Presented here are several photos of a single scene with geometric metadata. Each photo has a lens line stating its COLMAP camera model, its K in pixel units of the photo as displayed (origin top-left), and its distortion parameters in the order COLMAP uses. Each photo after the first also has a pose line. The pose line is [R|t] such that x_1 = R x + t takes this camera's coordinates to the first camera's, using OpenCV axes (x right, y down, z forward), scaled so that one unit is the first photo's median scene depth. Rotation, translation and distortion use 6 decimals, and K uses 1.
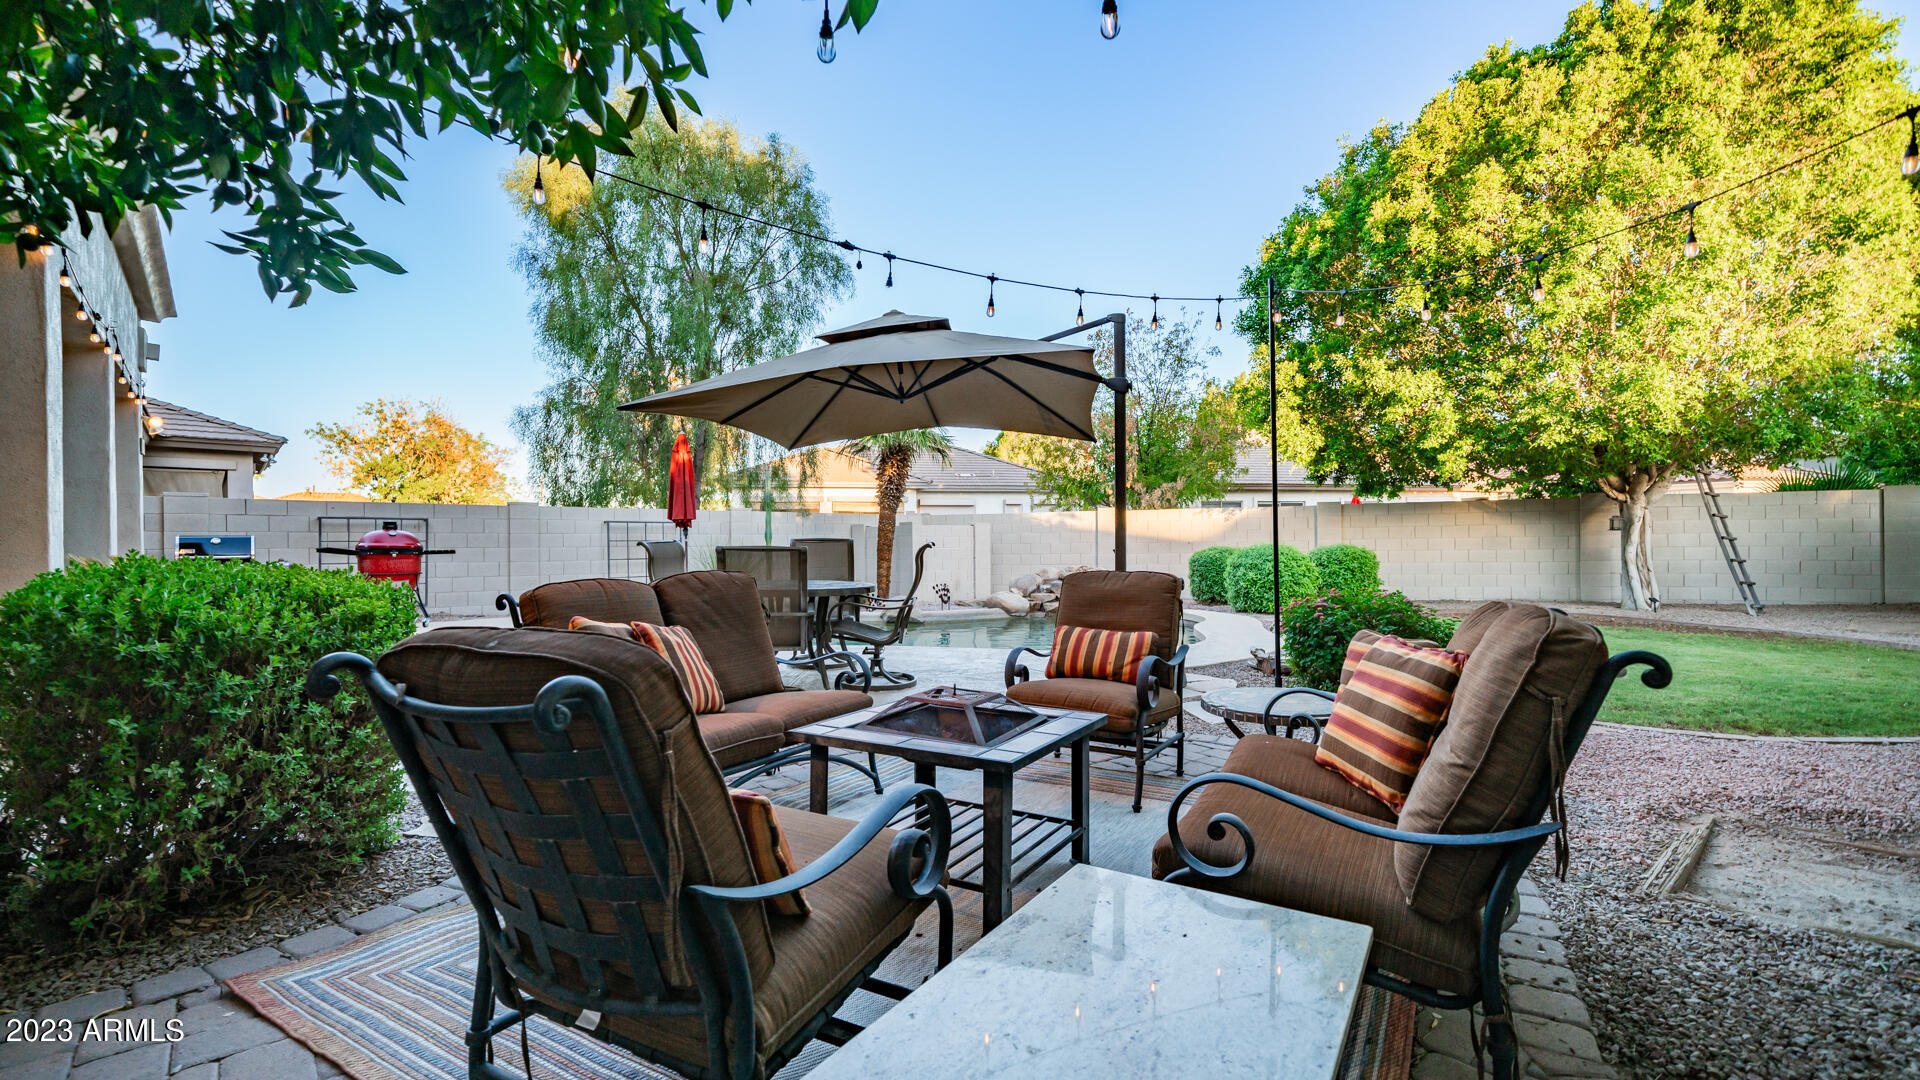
lens RADIAL K [[833.7, 0, 955.5], [0, 833.7, 552.6], [0, 0, 1]] dist [0.004108, 0.000230]
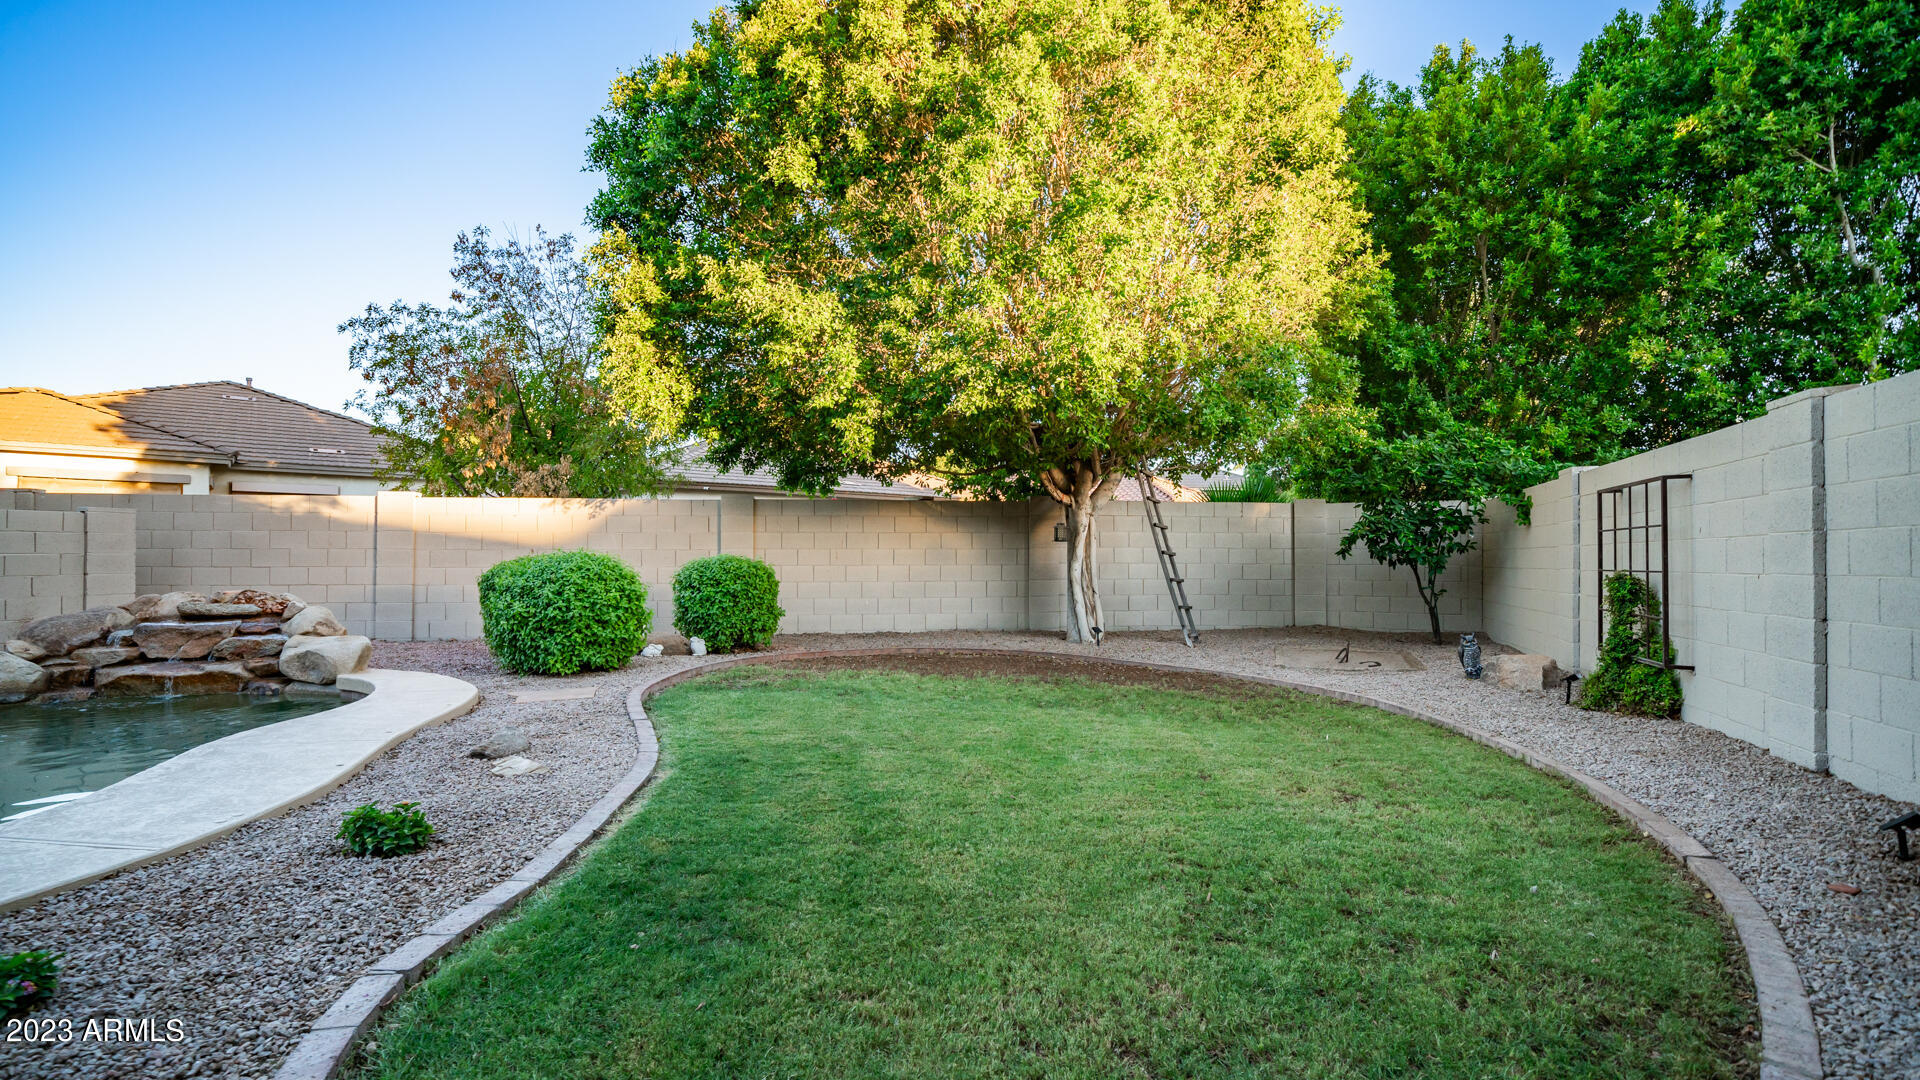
lens RADIAL K [[833.7, 0, 962.5], [0, 833.7, 542.6], [0, 0, 1]] dist [0.004108, 0.000230]
pose [[0.875575, 0.020180, 0.482660, 0.350348], [-0.008448, 0.999614, -0.026467, -0.004198], [-0.483008, 0.019096, 0.875408, 0.379282]]
